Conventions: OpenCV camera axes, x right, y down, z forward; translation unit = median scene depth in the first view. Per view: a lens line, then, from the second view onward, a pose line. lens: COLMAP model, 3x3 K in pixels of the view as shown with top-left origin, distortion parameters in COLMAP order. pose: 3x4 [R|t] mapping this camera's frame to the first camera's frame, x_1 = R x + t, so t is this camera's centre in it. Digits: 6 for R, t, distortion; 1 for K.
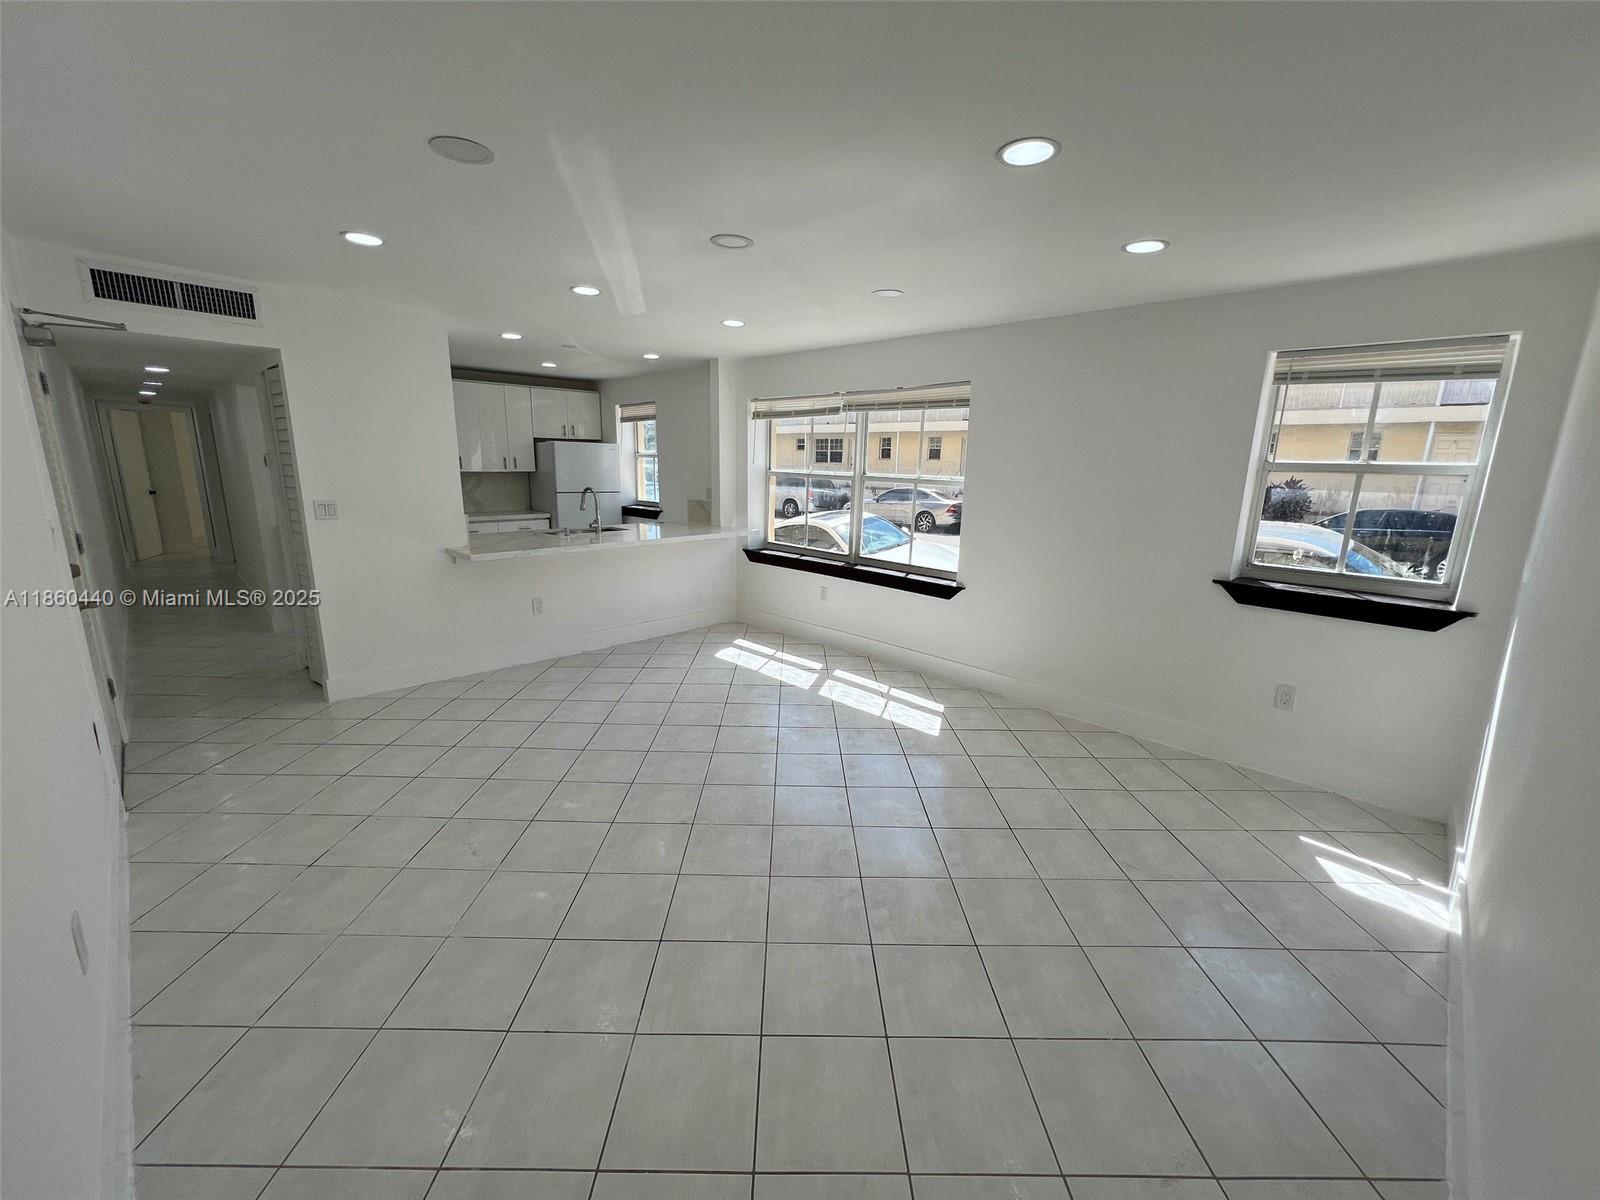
lens RADIAL K [[637.4, 0, 800.0], [0, 637.4, 600.0], [0, 0, 1]] dist [-0.000709, -0.000586]
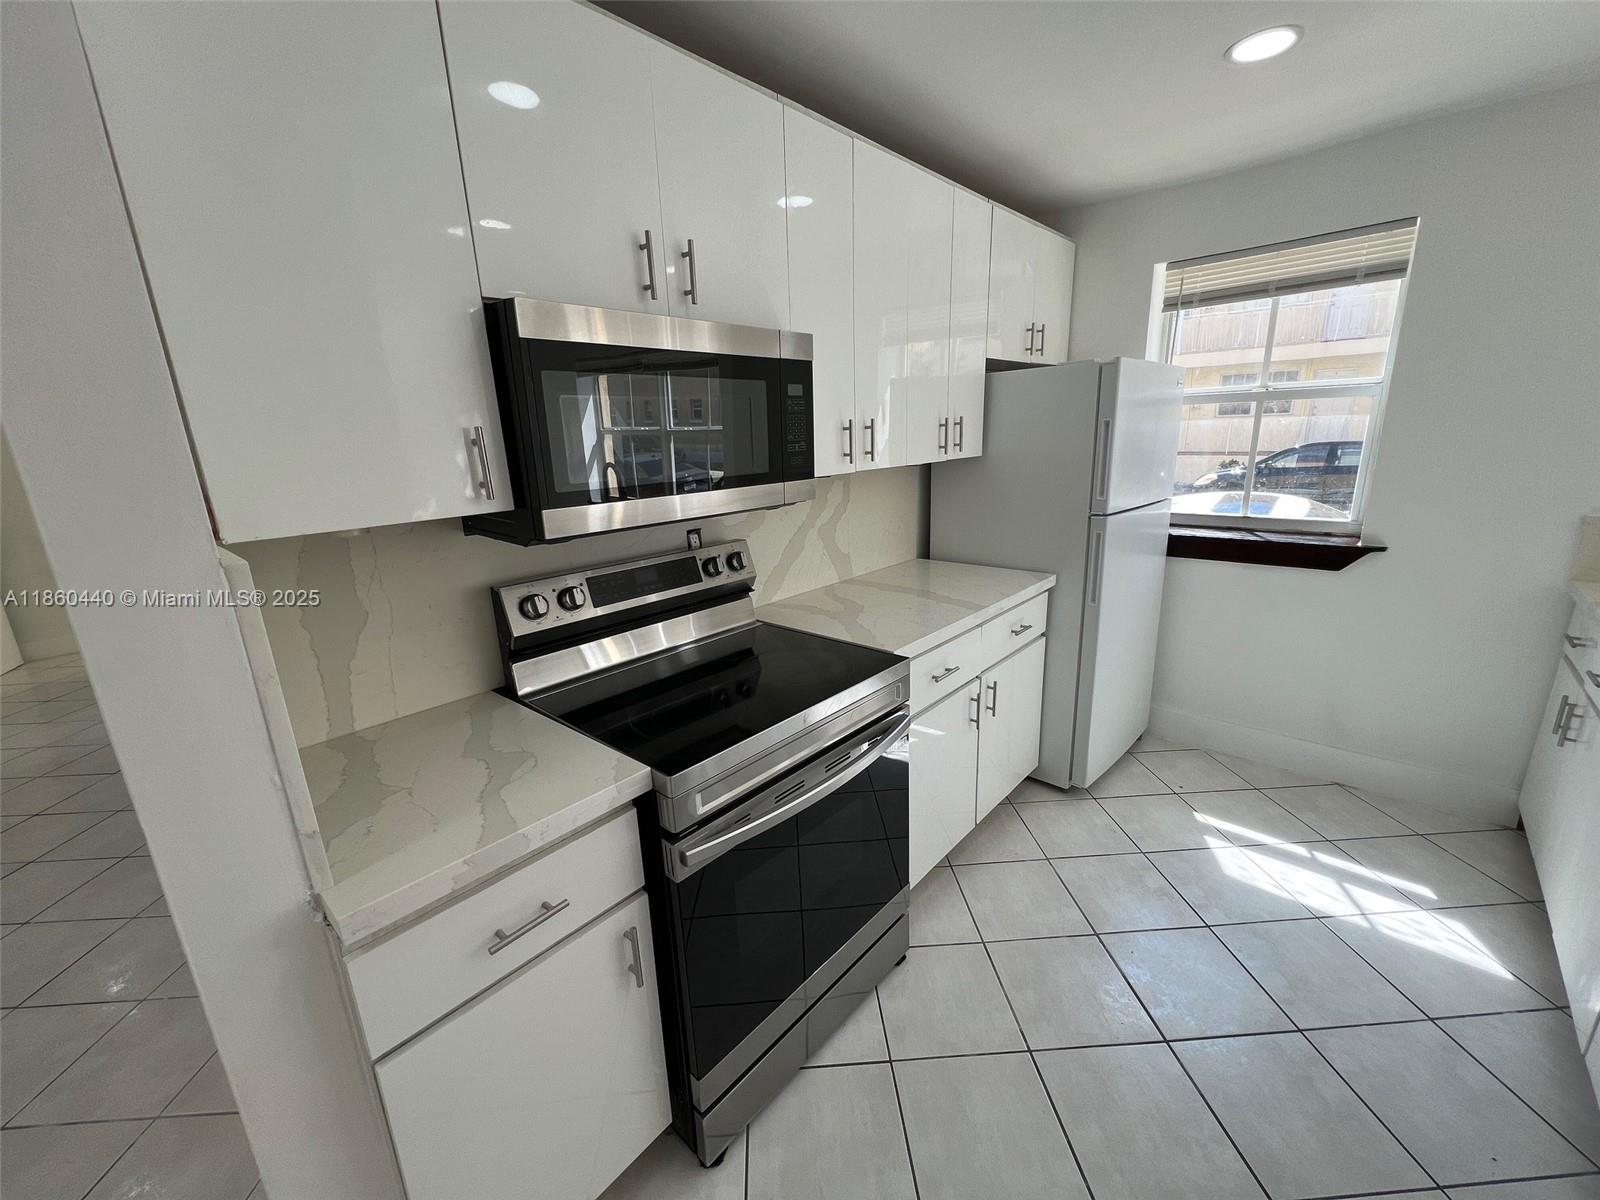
lens RADIAL K [[637.4, 0, 800.0], [0, 637.4, 600.0], [0, 0, 1]] dist [-0.000709, -0.000586]
pose [[0.997397, -0.066766, 0.027247, -0.758165], [0.065419, 0.996719, 0.047667, -0.206028], [-0.030340, -0.045761, 0.998492, 0.914697]]
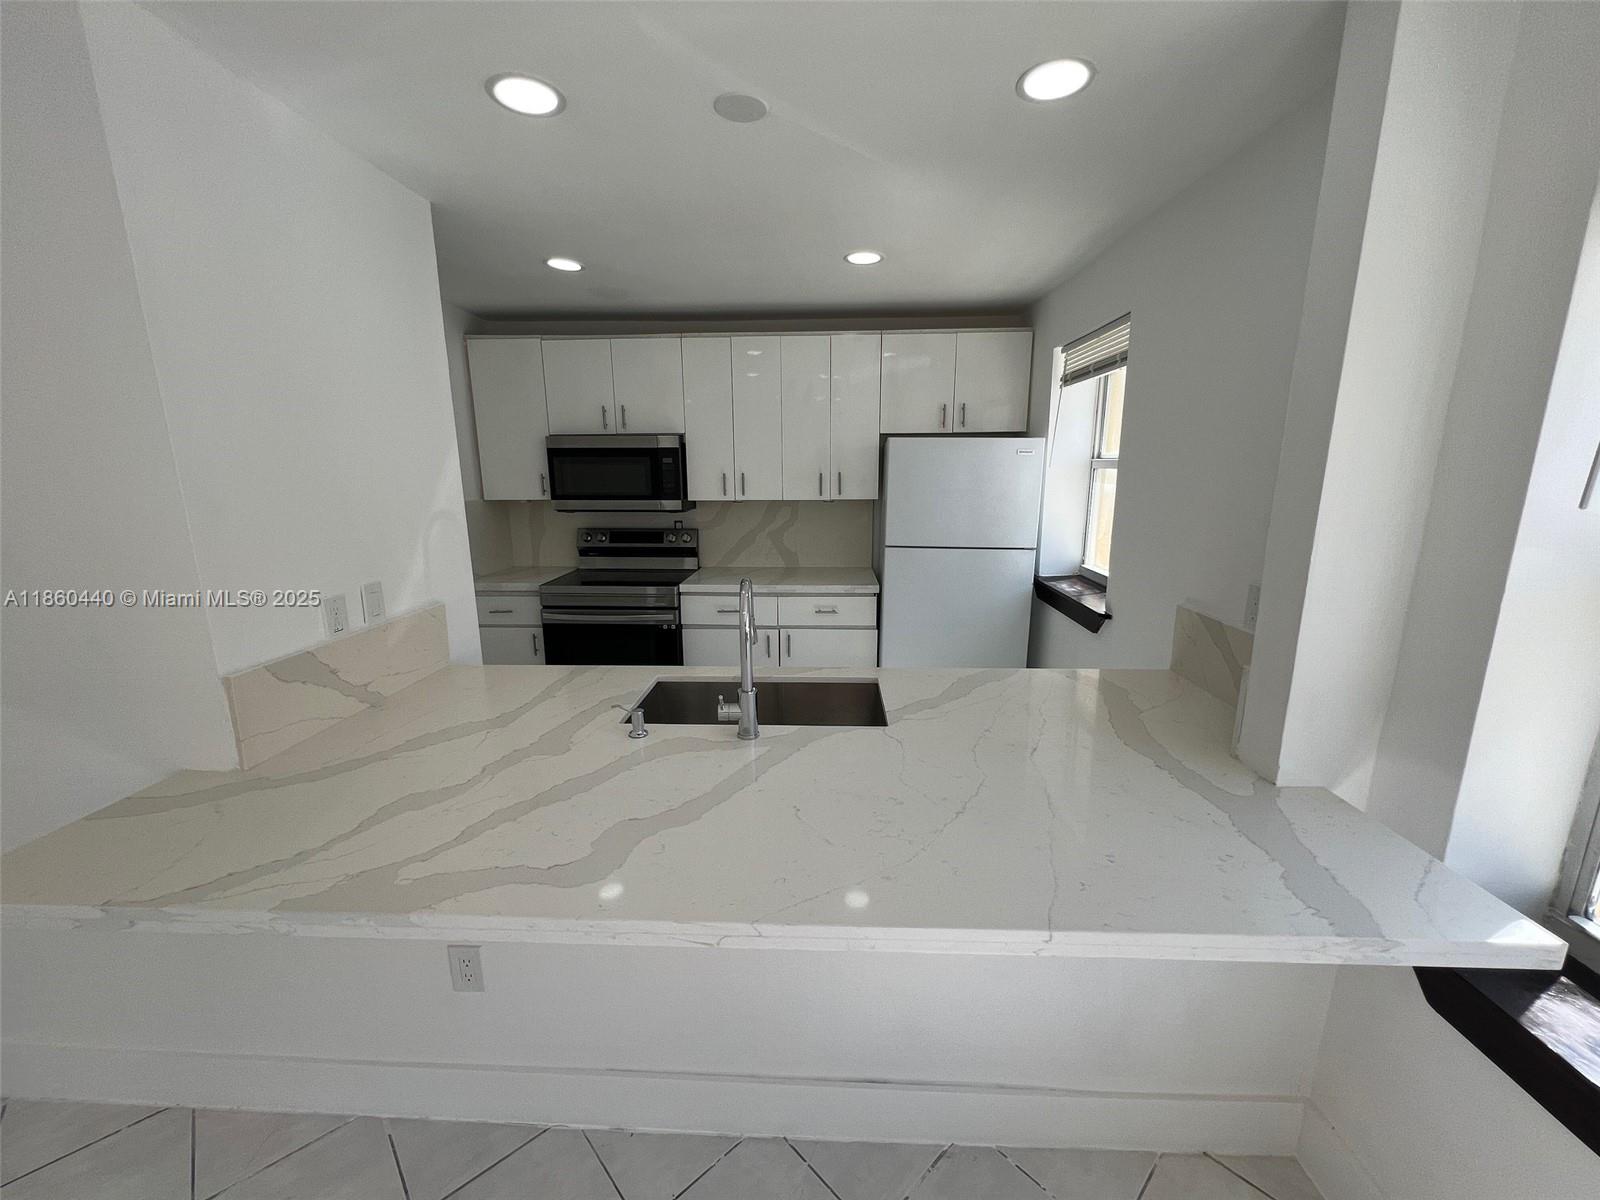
lens RADIAL K [[637.4, 0, 800.0], [0, 637.4, 600.0], [0, 0, 1]] dist [-0.000709, -0.000586]
pose [[0.669381, 0.132621, -0.730986, -0.099551], [-0.140702, 0.988761, 0.050544, -0.197119], [0.729474, 0.069018, 0.680518, 0.867688]]
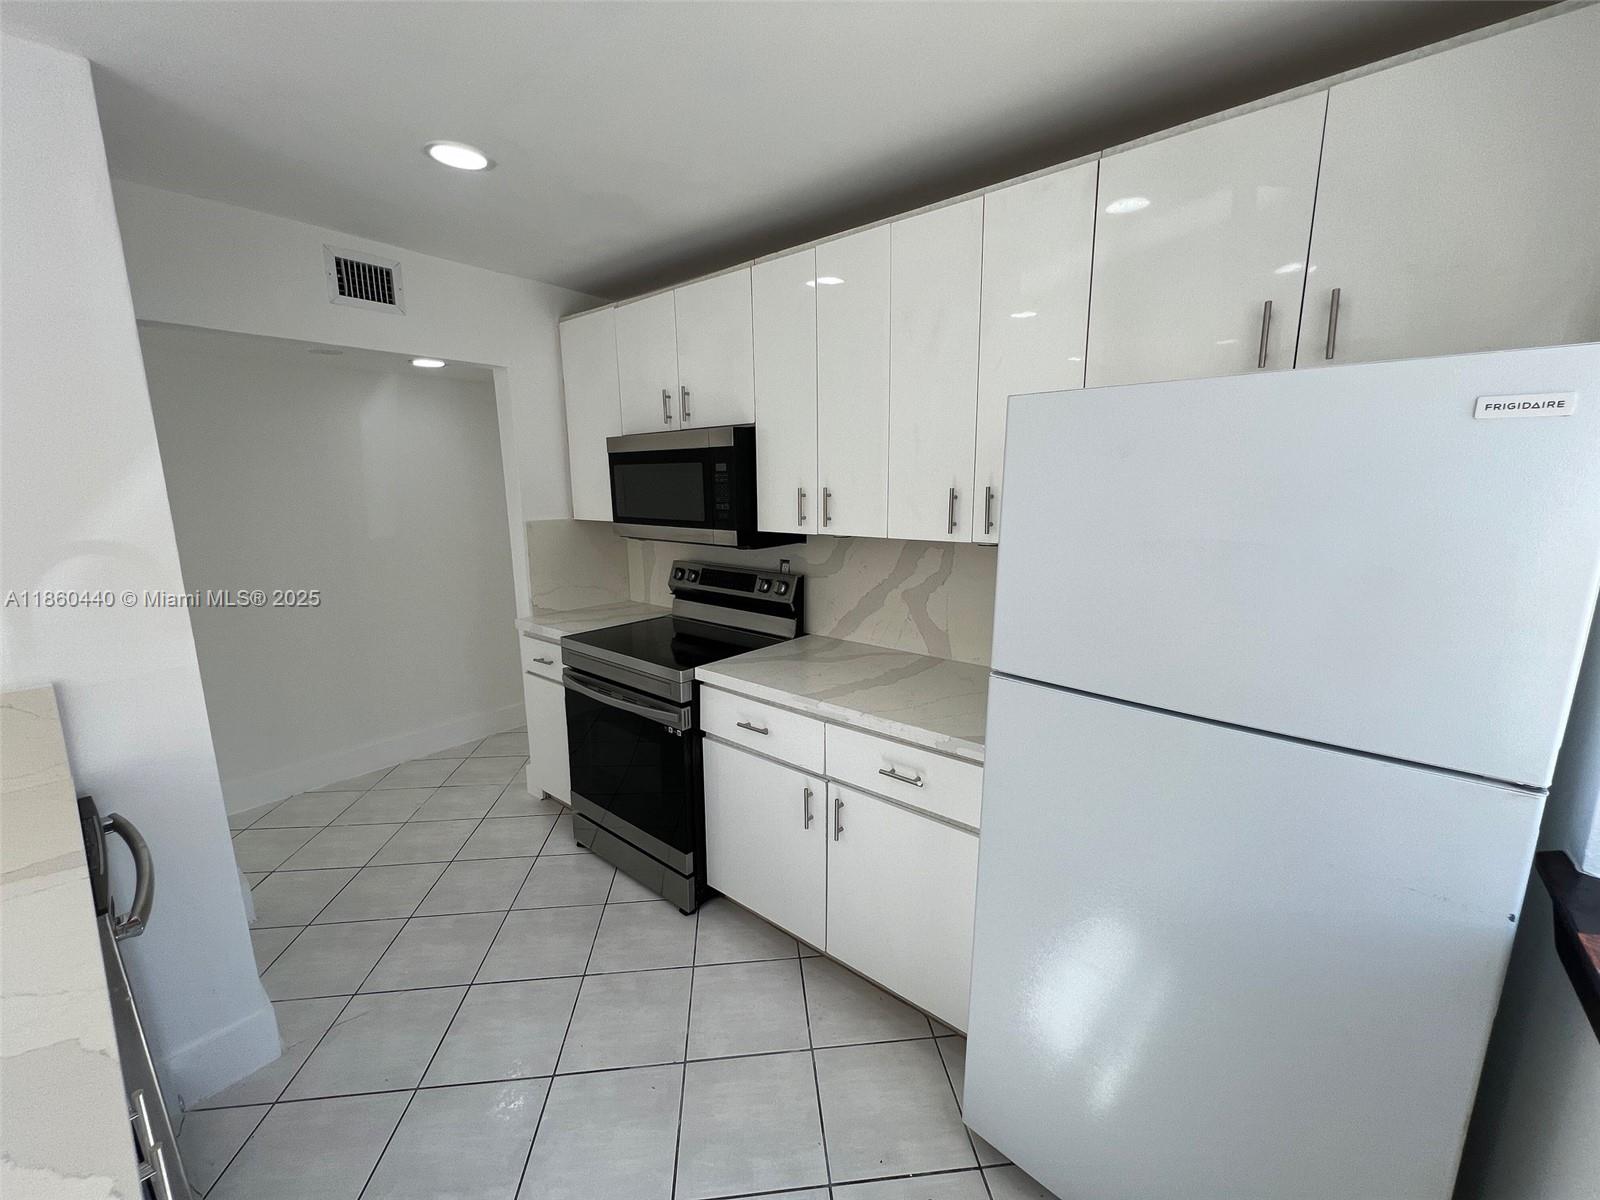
lens RADIAL K [[637.4, 0, 800.0], [0, 637.4, 600.0], [0, 0, 1]] dist [-0.000709, -0.000586]
pose [[0.087186, 0.162116, -0.982913, -0.279560], [-0.204654, 0.968539, 0.141592, -0.279525], [0.974944, 0.188812, 0.117620, 1.255390]]
